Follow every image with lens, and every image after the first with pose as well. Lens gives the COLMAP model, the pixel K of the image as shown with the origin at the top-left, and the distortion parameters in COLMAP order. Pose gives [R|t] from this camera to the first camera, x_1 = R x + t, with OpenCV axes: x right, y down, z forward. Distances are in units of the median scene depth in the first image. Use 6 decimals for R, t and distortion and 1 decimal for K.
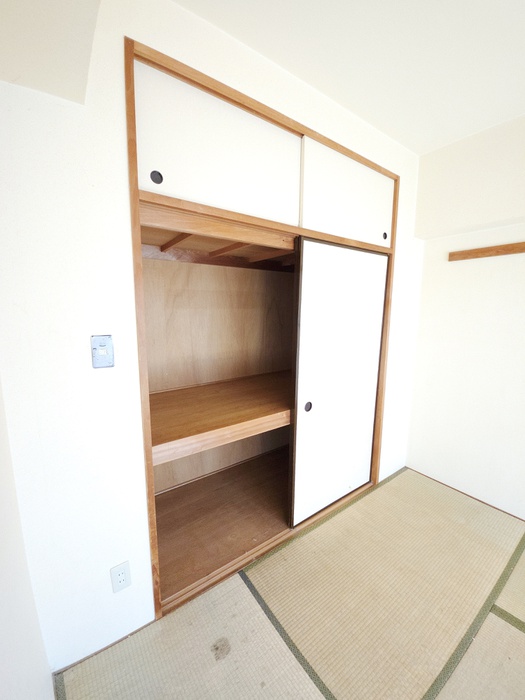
lens RADIAL K [[279.9, 0, 261.5], [0, 279.9, 347.3], [0, 0, 1]] dist [-0.019675, -0.000237]
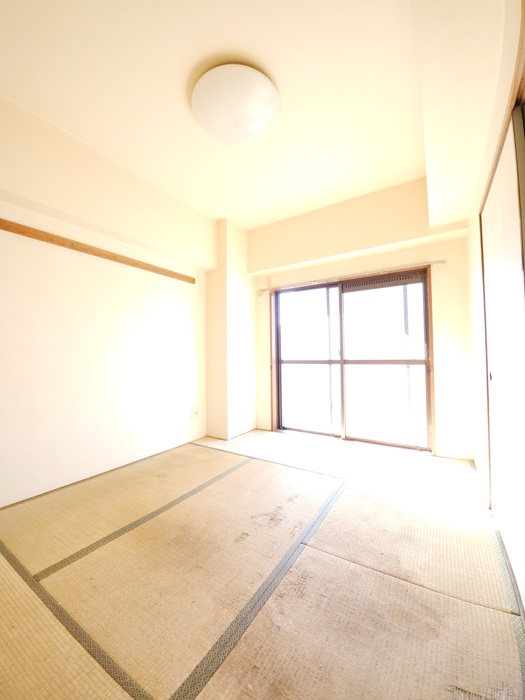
lens RADIAL K [[279.9, 0, 261.5], [0, 279.9, 347.3], [0, 0, 1]] dist [-0.019675, -0.000237]
pose [[-0.373920, 0.020943, 0.927224, -0.230451], [0.138783, 0.989752, 0.033612, 0.233047], [-0.917018, 0.141251, -0.372995, 0.453446]]
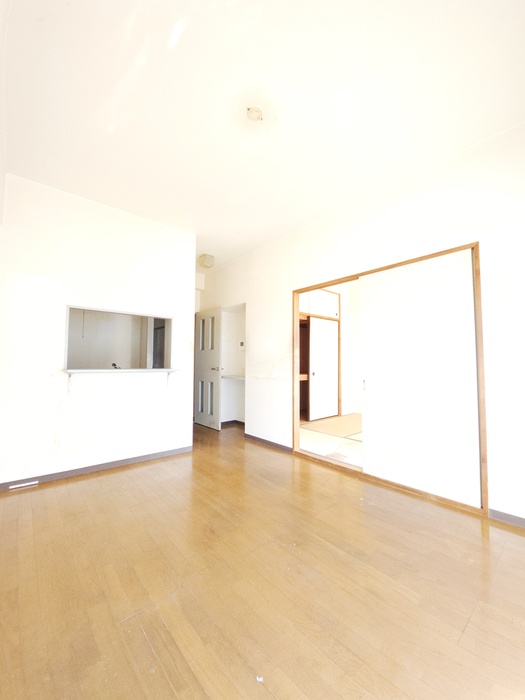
lens RADIAL K [[279.9, 0, 261.5], [0, 279.9, 347.3], [0, 0, 1]] dist [-0.019675, -0.000237]
pose [[0.995004, 0.004248, 0.099742, -0.696488], [0.015181, 0.981038, -0.193220, 0.538416], [-0.098672, 0.193769, 0.976073, -1.912141]]
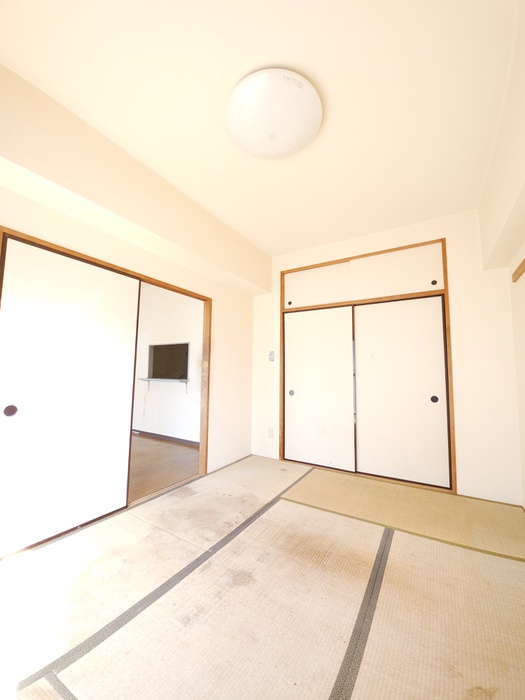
lens RADIAL K [[279.9, 0, 261.5], [0, 279.9, 347.3], [0, 0, 1]] dist [-0.019675, -0.000237]
pose [[0.382694, -0.086911, -0.919778, 1.675304], [-0.139630, 0.978688, -0.150573, 0.290041], [0.913263, 0.186052, 0.362403, -0.261593]]
